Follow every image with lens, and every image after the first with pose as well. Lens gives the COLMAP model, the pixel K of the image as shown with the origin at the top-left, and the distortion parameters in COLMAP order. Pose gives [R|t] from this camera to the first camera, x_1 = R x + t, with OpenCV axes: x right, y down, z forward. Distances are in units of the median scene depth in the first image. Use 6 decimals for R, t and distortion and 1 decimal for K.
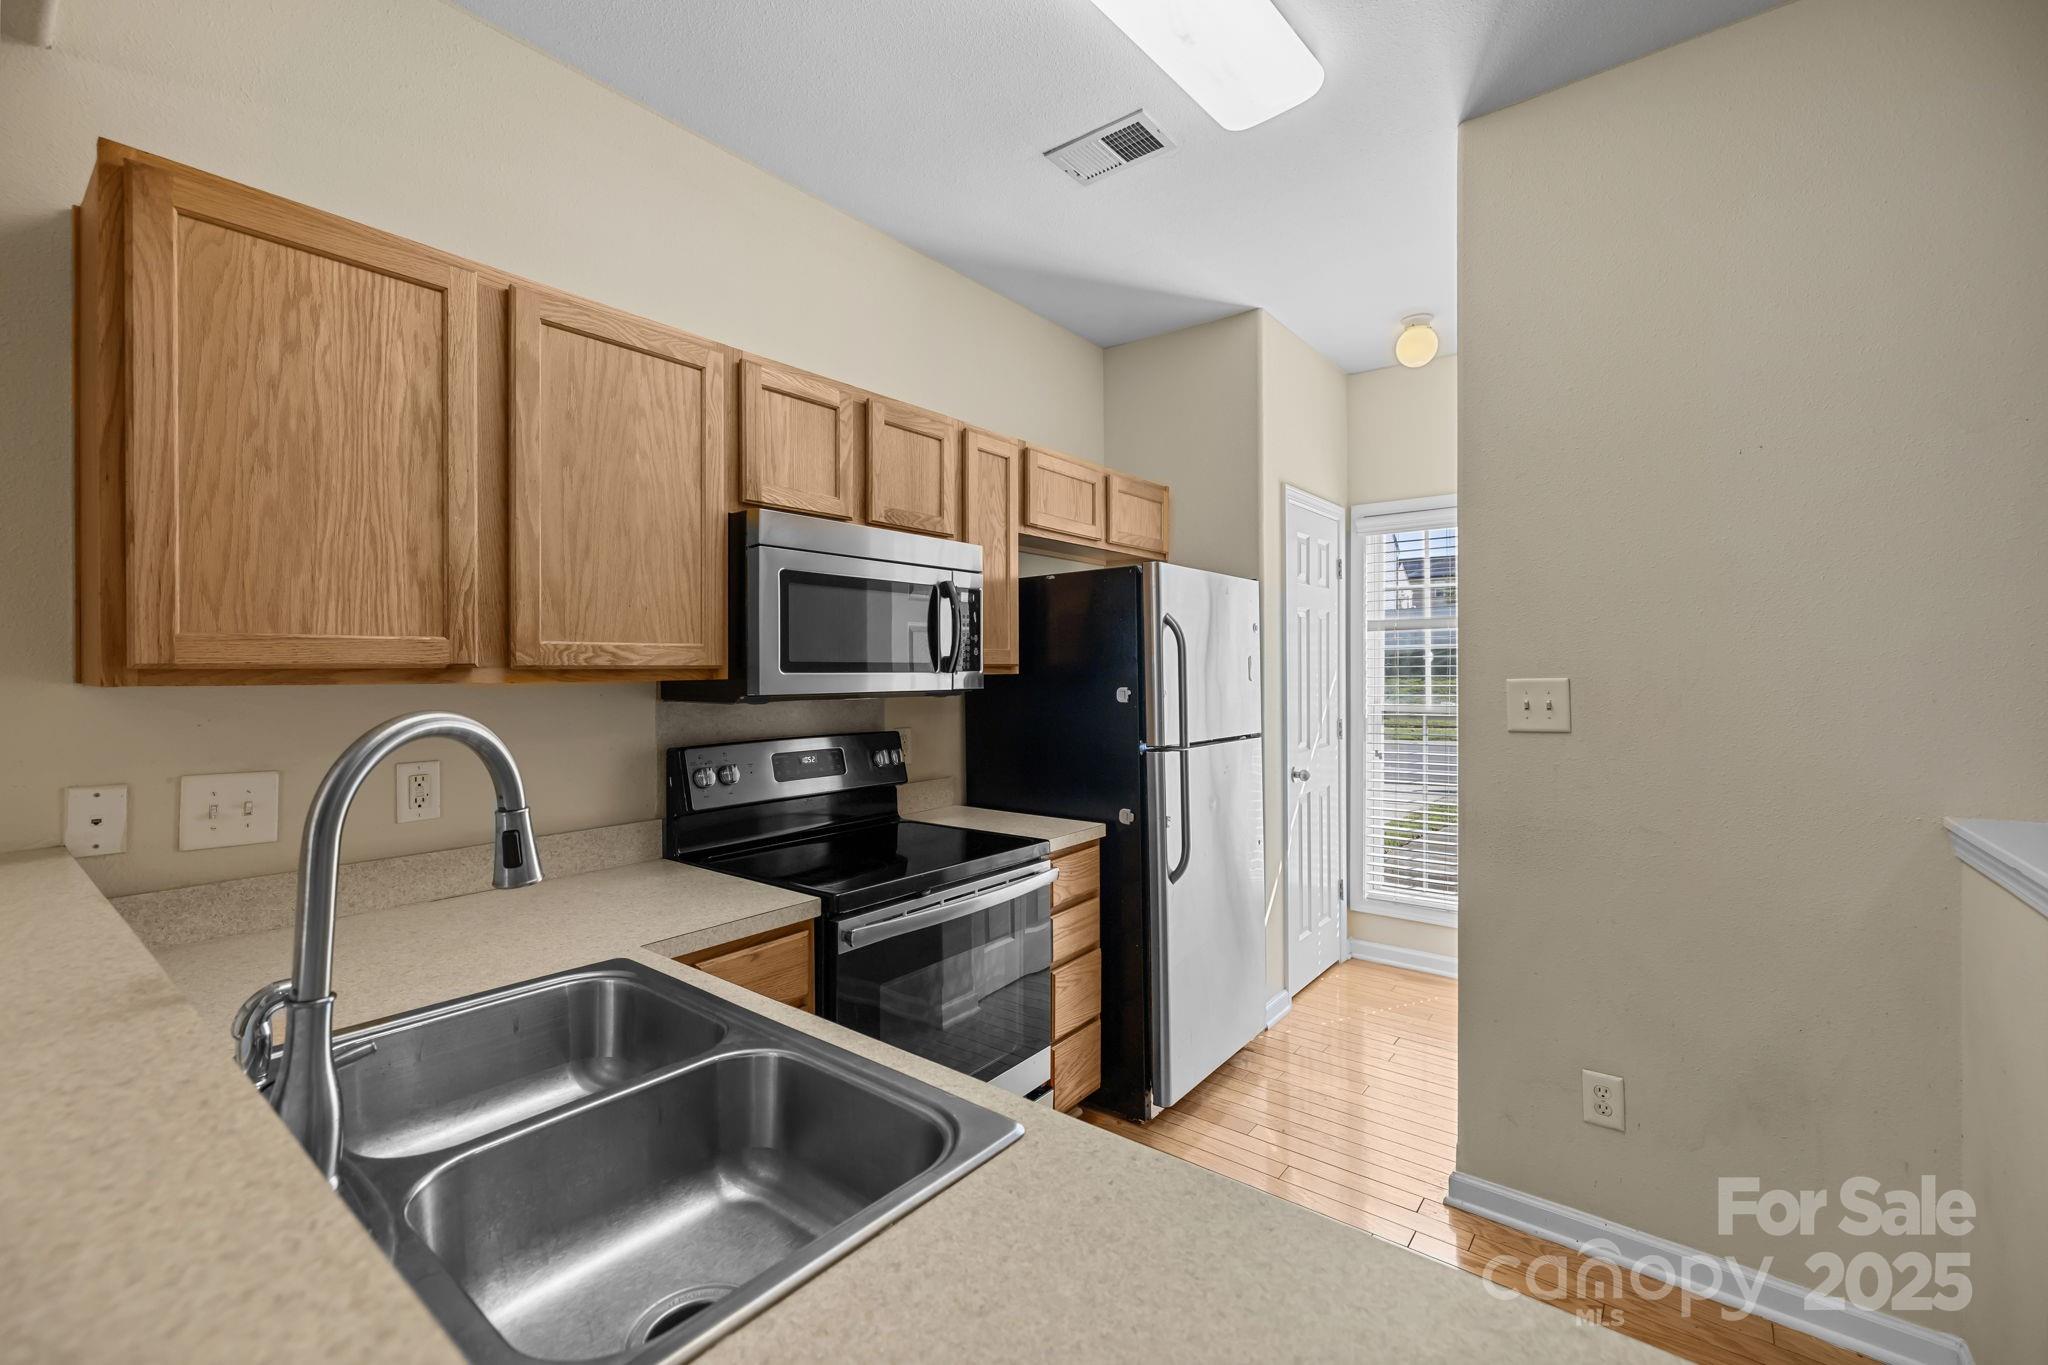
lens RADIAL K [[869.4, 0, 1013.1], [0, 869.4, 669.1], [0, 0, 1]] dist [0.000654, -0.000051]
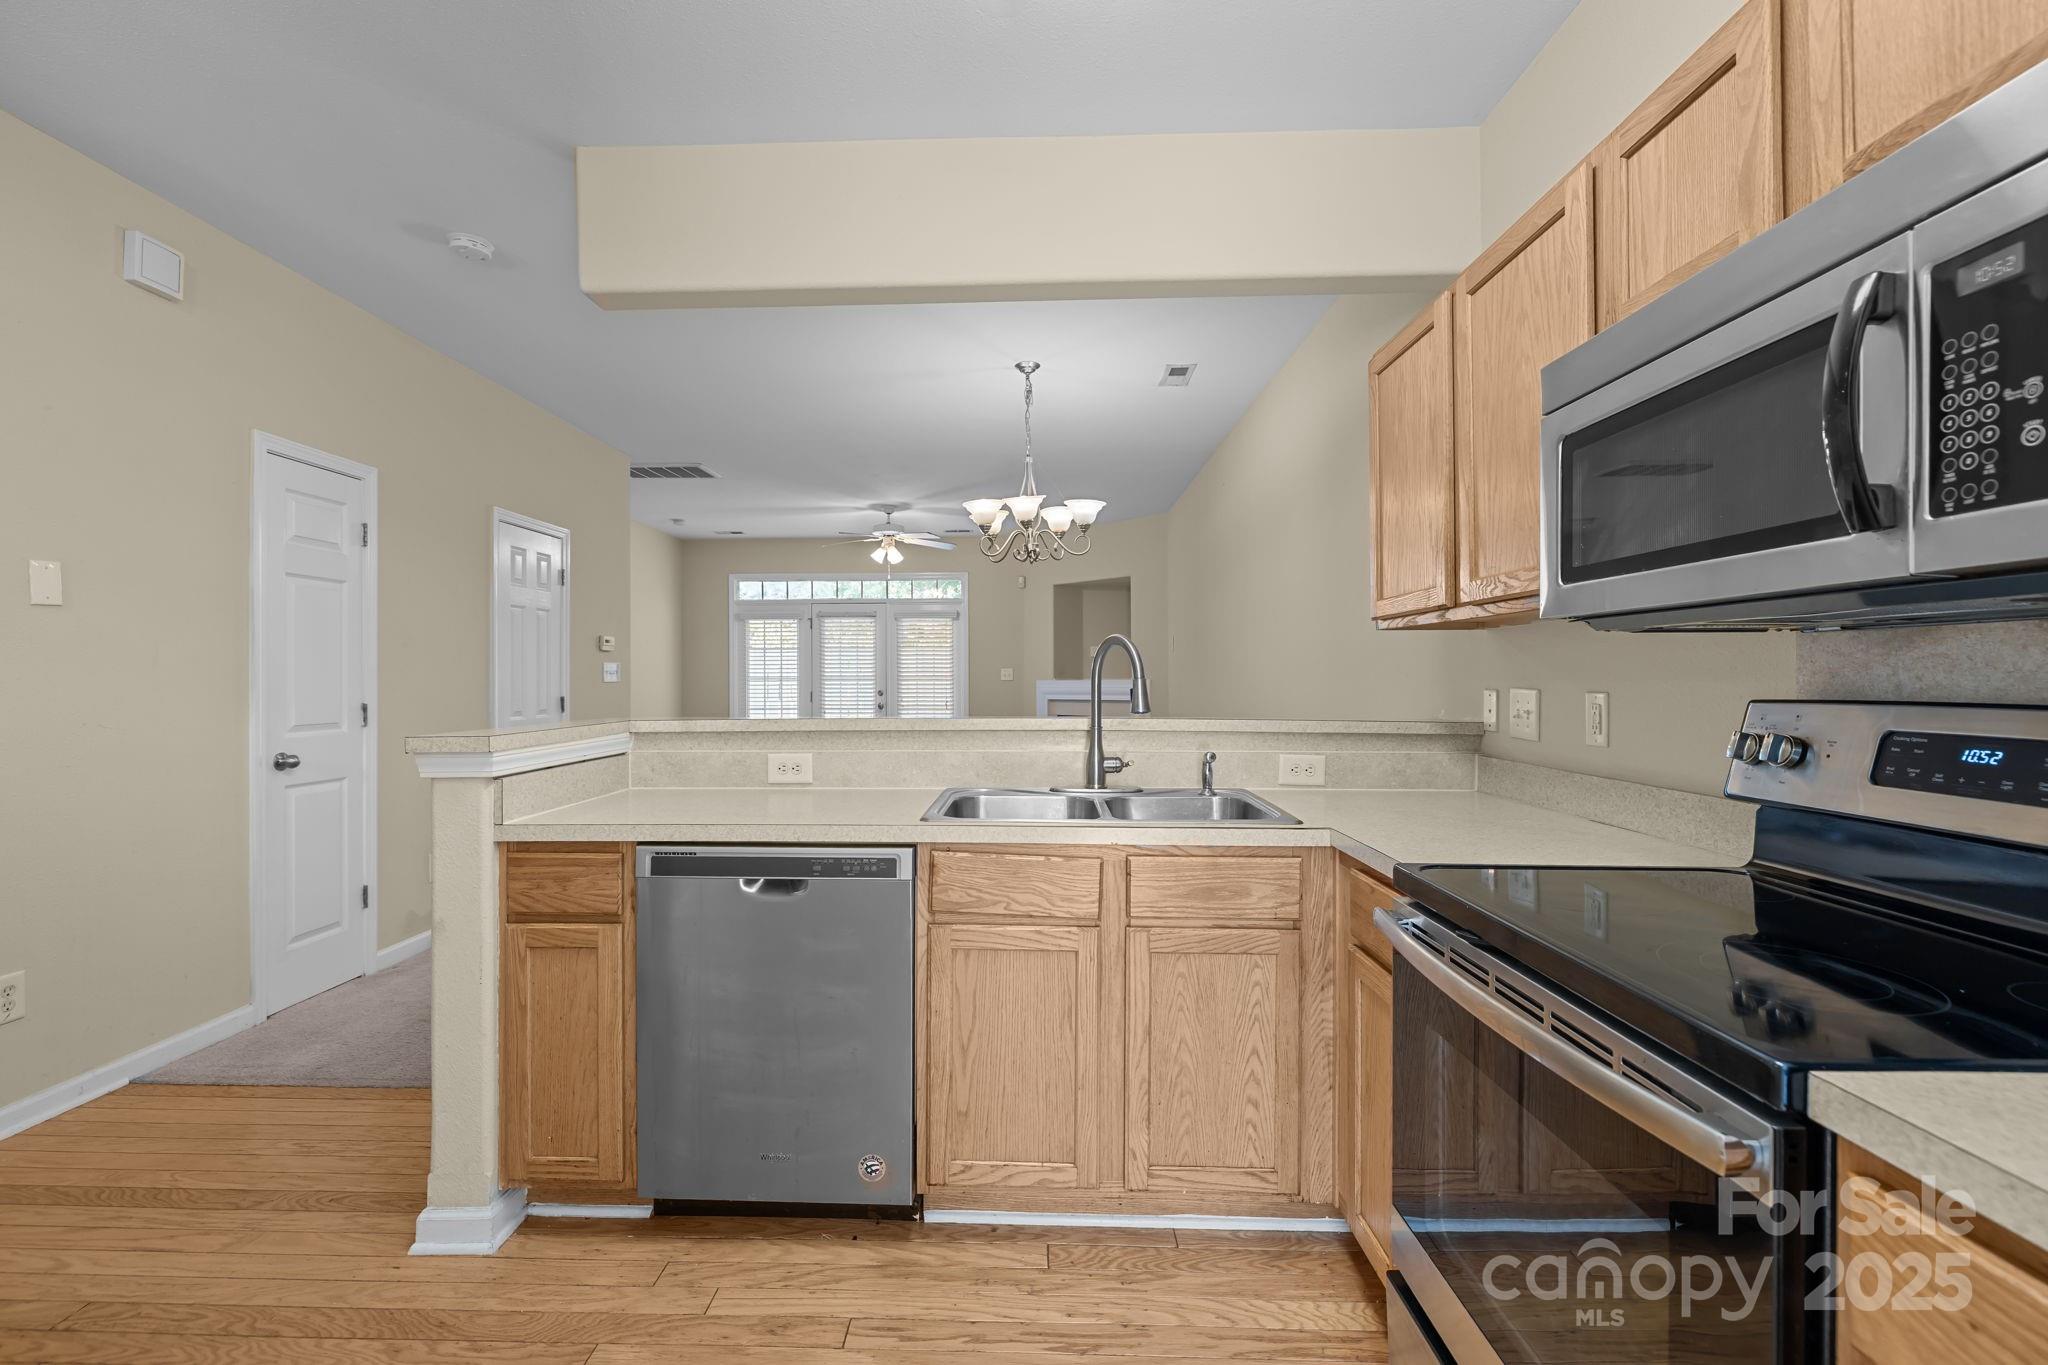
lens RADIAL K [[882.4, 0, 995.9], [0, 882.4, 681.7], [0, 0, 1]] dist [0.011495, 0.000083]
pose [[-0.807990, 0.006208, -0.589163, 0.551548], [0.003782, 0.999979, 0.005350, 0.080154], [0.589184, 0.002095, -0.807996, 1.373772]]
